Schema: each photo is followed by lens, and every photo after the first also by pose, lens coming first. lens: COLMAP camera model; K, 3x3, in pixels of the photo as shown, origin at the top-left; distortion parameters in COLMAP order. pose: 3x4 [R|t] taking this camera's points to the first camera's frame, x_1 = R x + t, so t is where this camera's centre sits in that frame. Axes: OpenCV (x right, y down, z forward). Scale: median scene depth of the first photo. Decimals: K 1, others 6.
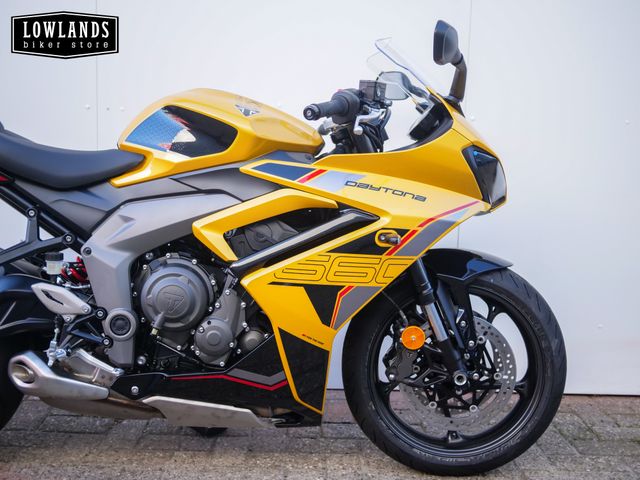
lens RADIAL K [[736.2, 0, 320.0], [0, 736.2, 240.0], [0, 0, 1]] dist [-0.010287, 0.022218]
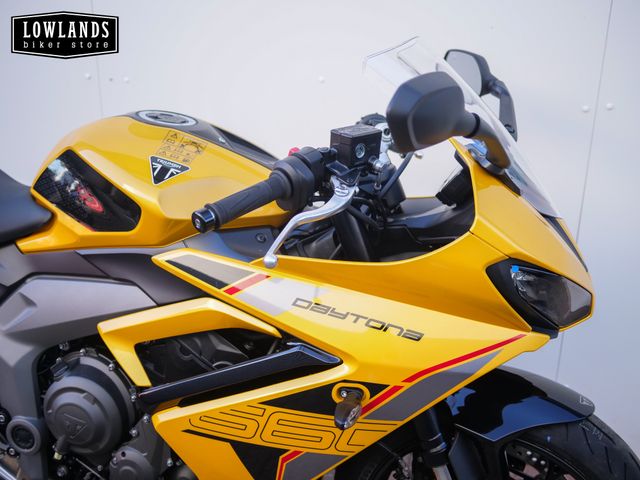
lens RADIAL K [[736.2, 0, 320.0], [0, 736.2, 240.0], [0, 0, 1]] dist [-0.010287, 0.022218]
pose [[0.951764, 0.092093, -0.292685, 0.232148], [-0.024456, 0.973629, 0.226822, -0.267741], [0.305856, -0.208723, 0.928917, 0.418138]]
